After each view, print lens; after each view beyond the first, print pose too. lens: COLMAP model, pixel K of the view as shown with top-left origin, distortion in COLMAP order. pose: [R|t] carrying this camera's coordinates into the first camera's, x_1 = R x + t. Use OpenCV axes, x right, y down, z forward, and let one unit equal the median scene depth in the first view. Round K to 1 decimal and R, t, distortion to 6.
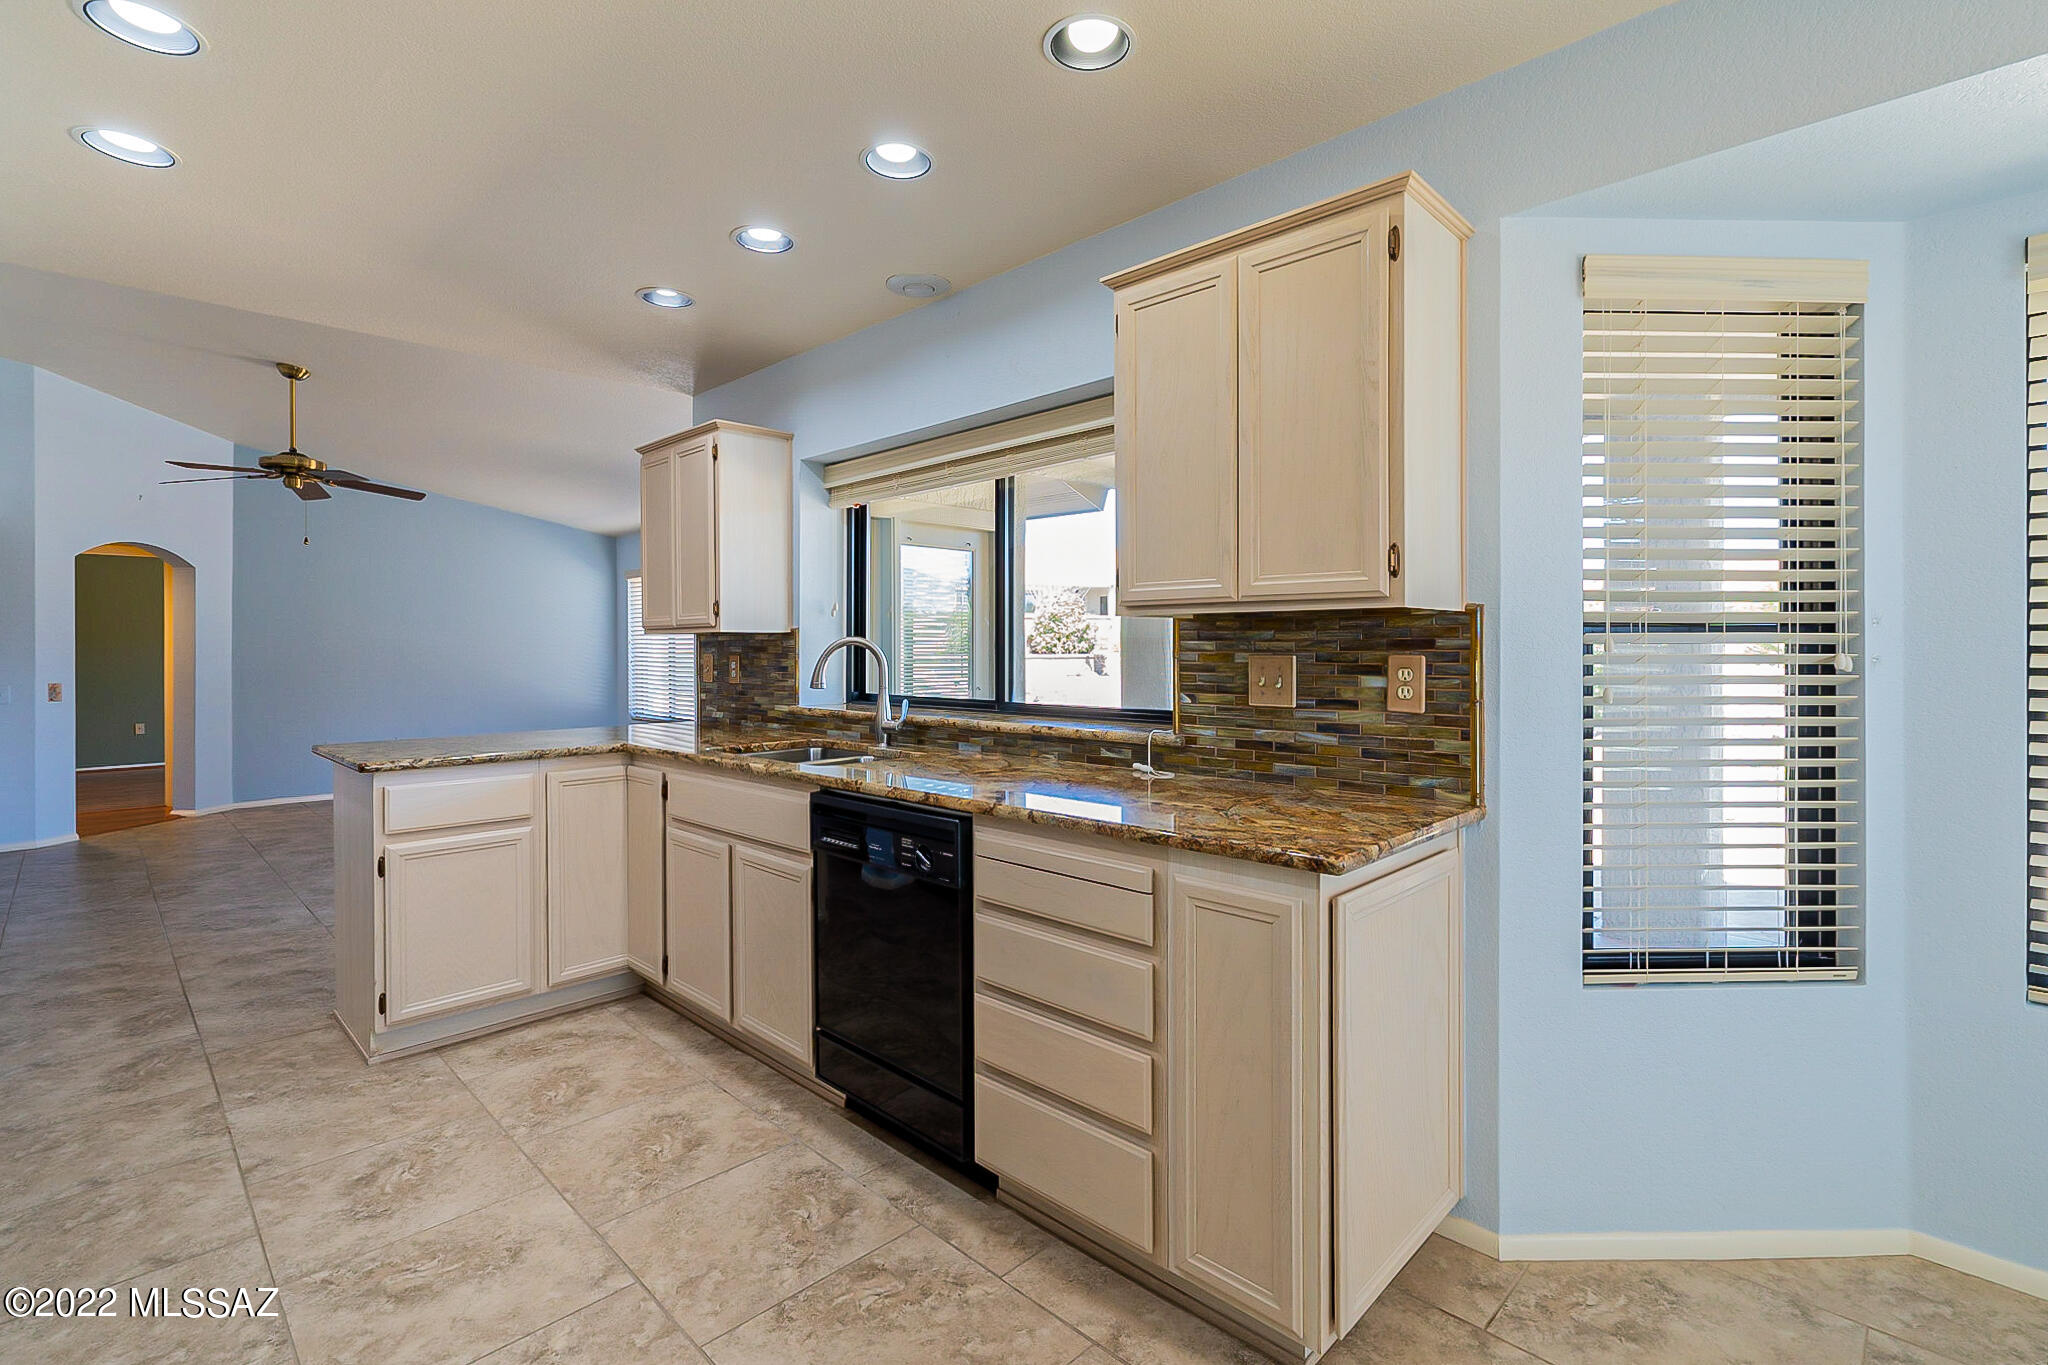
lens RADIAL K [[935.2, 0, 1054.2], [0, 935.2, 651.8], [0, 0, 1]] dist [-0.002080, -0.000087]
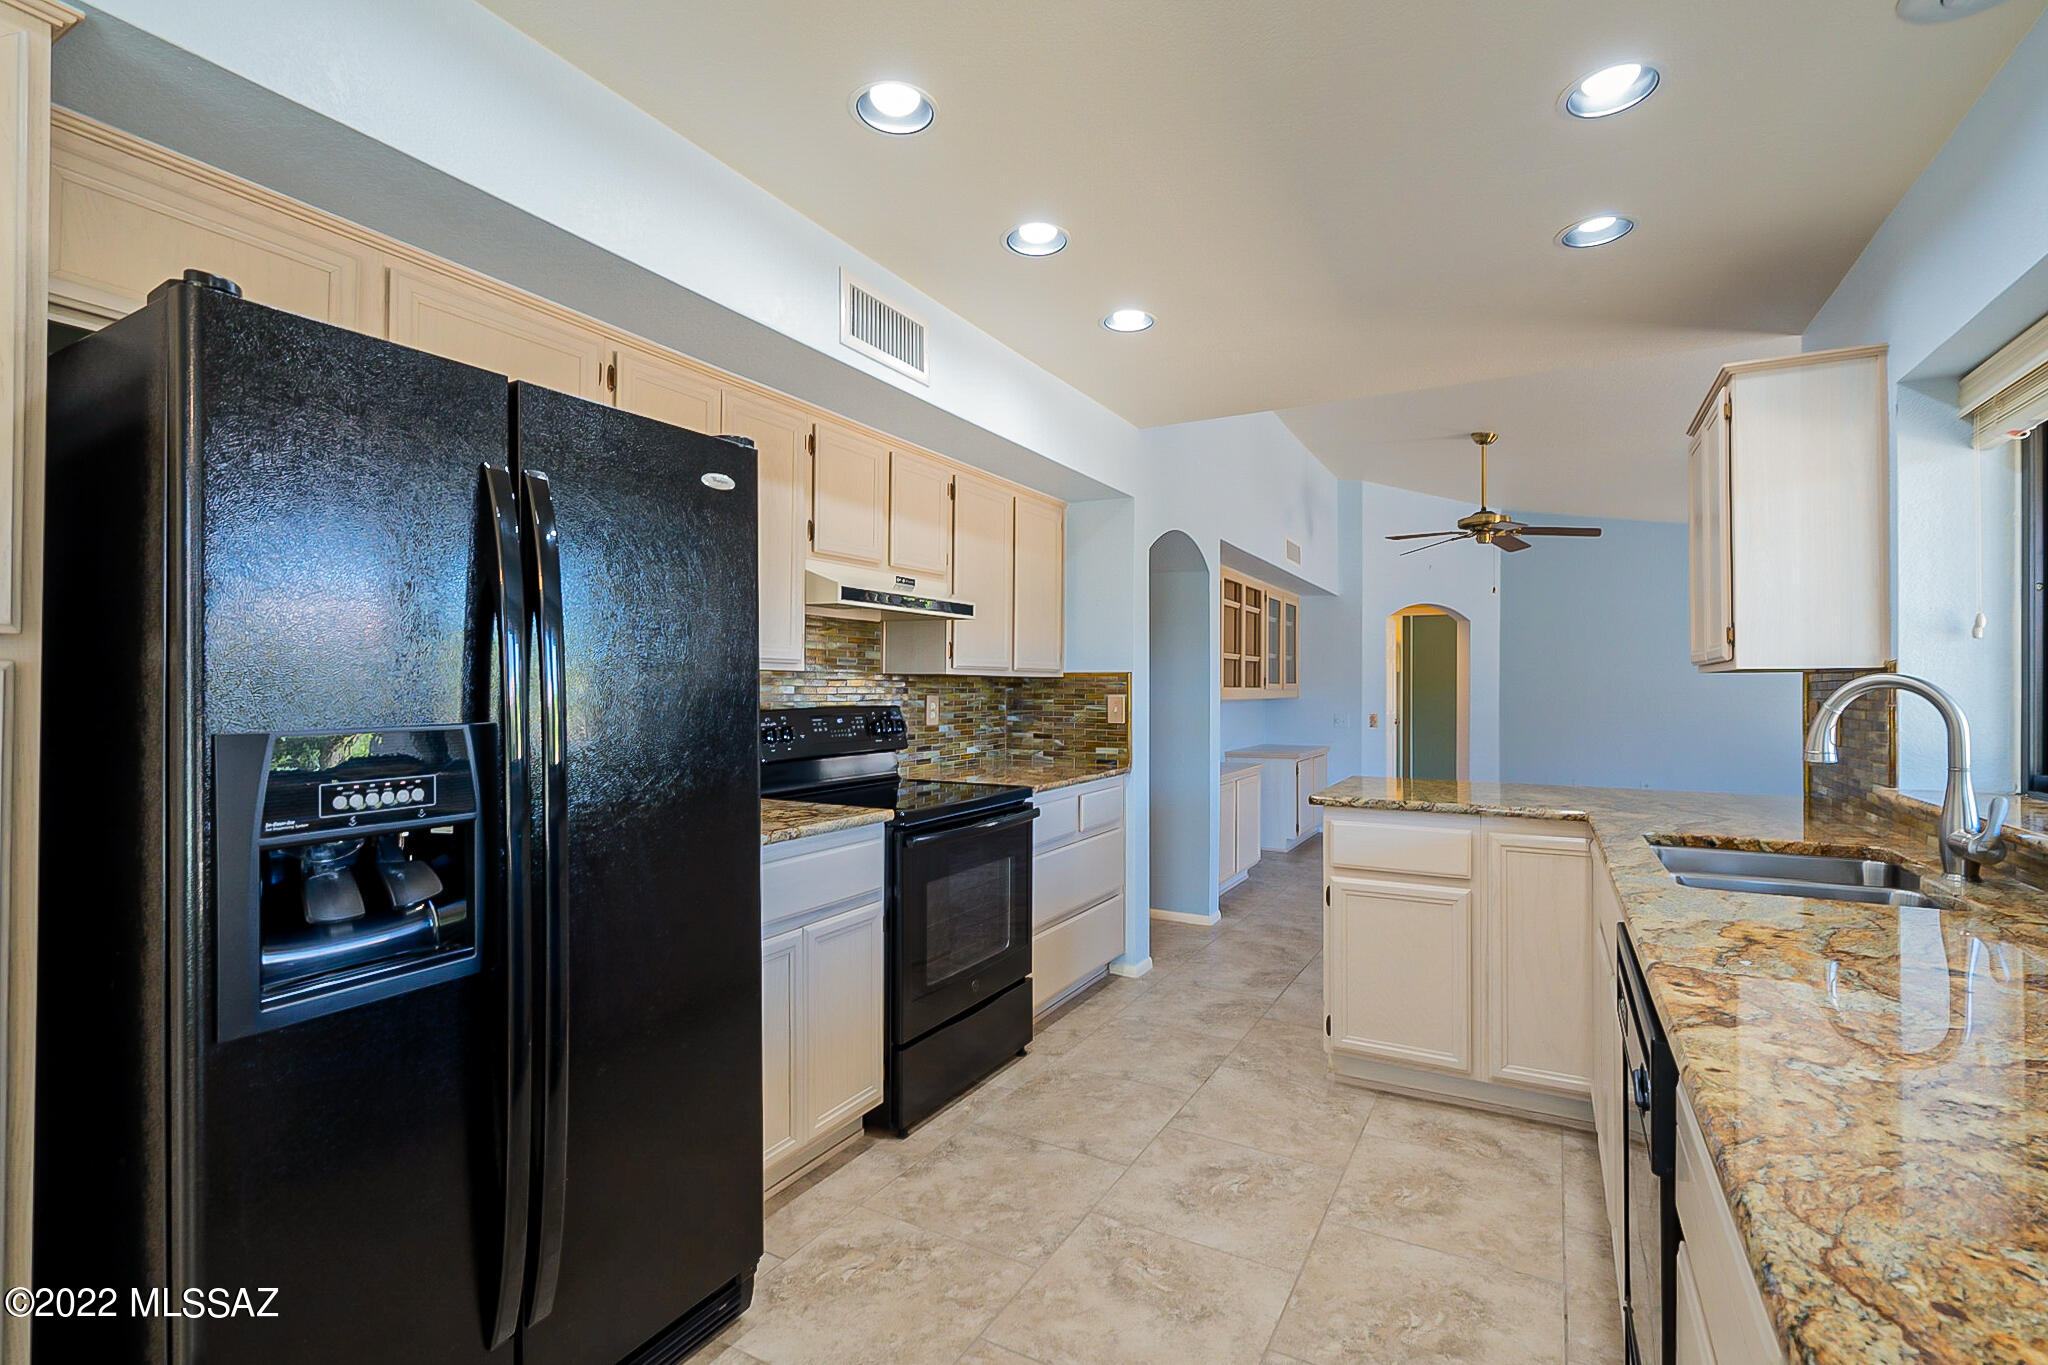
lens RADIAL K [[932.4, 0, 1026.2], [0, 932.4, 678.3], [0, 0, 1]] dist [-0.000772, -0.000149]
pose [[0.250969, -0.006232, -0.967975, 0.221062], [-0.008133, 0.999930, -0.008547, -0.004844], [0.967961, 0.010017, 0.250900, 0.401146]]
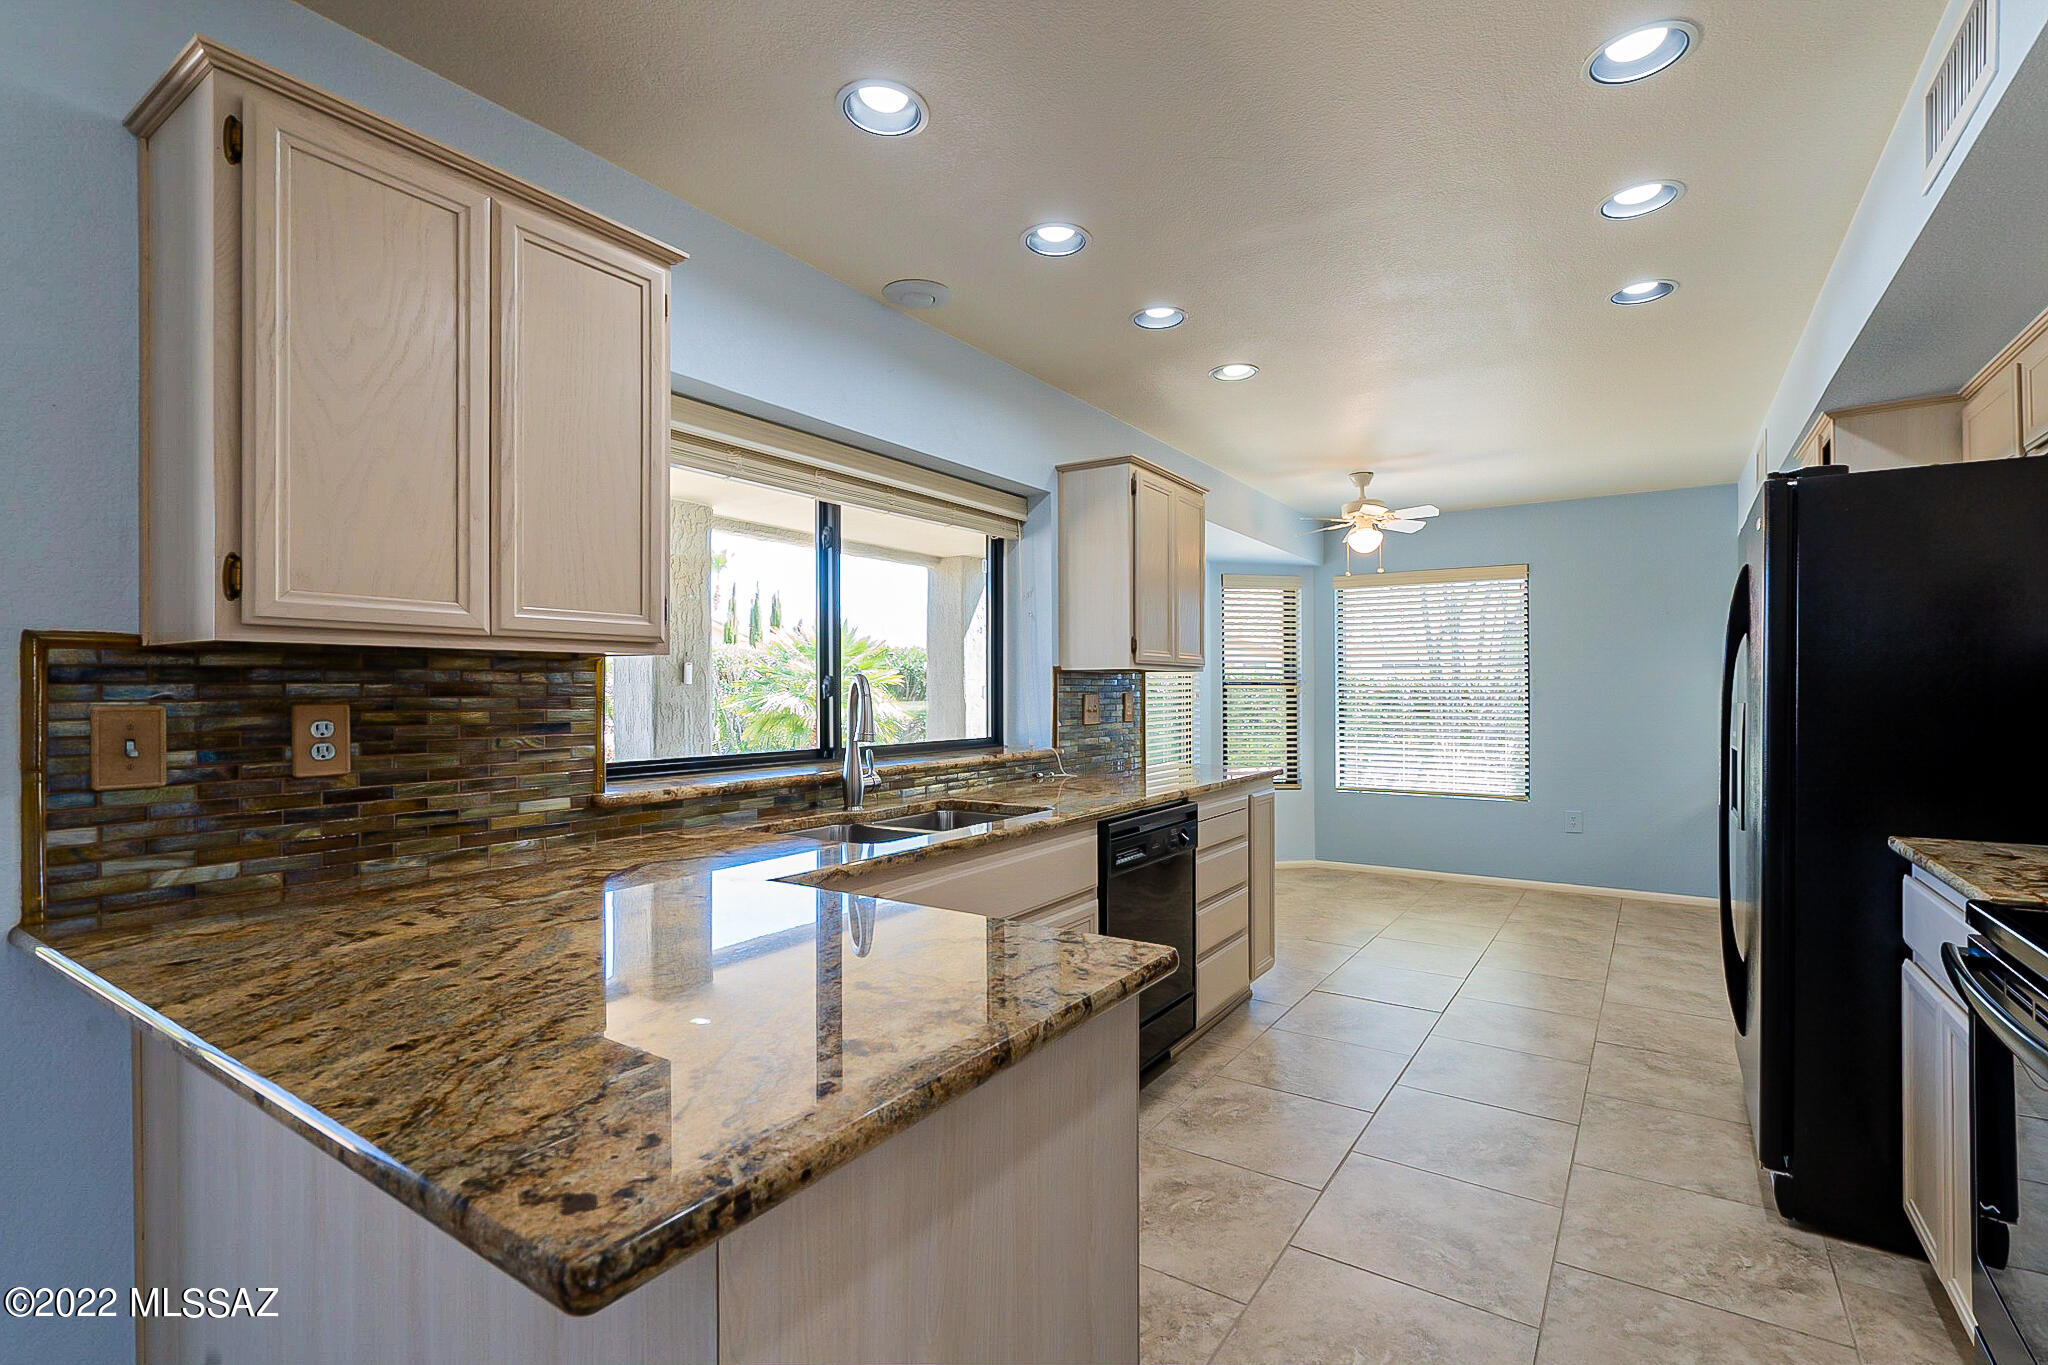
lens RADIAL K [[928.4, 0, 1032.6], [0, 928.4, 686.4], [0, 0, 1]] dist [-0.001562, -0.000219]
pose [[-0.171923, 0.009302, 0.985066, -1.138926], [0.007933, 0.999936, -0.008058, 0.002222], [-0.985078, 0.006429, -0.171986, 1.124662]]
